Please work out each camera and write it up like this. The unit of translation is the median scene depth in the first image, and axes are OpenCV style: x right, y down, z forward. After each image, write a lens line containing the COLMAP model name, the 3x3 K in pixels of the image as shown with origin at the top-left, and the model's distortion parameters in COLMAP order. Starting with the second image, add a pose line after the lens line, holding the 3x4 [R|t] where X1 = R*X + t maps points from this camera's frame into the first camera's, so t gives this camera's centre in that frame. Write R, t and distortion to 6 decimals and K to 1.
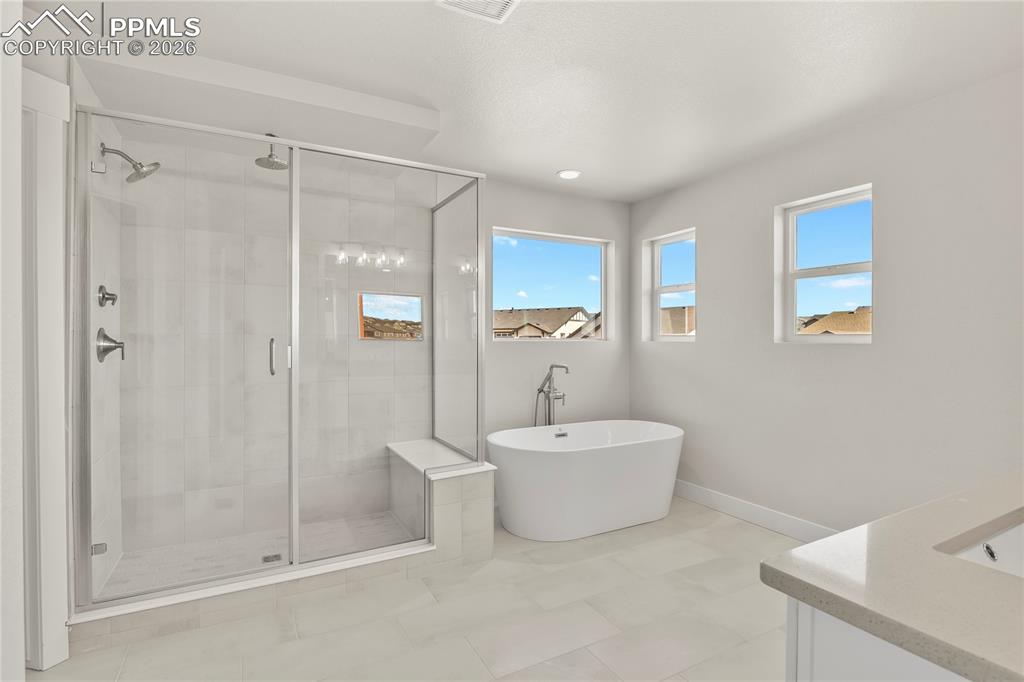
lens RADIAL K [[494.9, 0, 511.6], [0, 494.9, 340.6], [0, 0, 1]] dist [-0.005749, -0.005290]
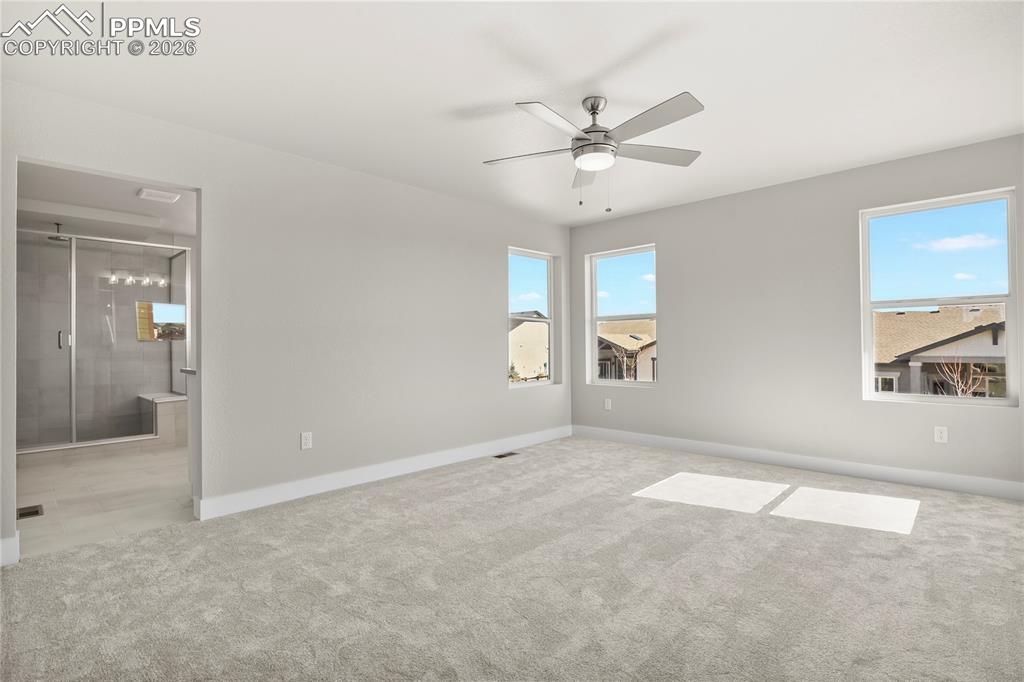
lens RADIAL K [[494.9, 0, 513.0], [0, 494.9, 337.5], [0, 0, 1]] dist [-0.005749, -0.005290]
pose [[0.950408, -0.011326, 0.310798, 0.414372], [0.015957, 0.999796, -0.012360, 0.046939], [-0.310595, 0.016707, 0.950396, -0.937480]]
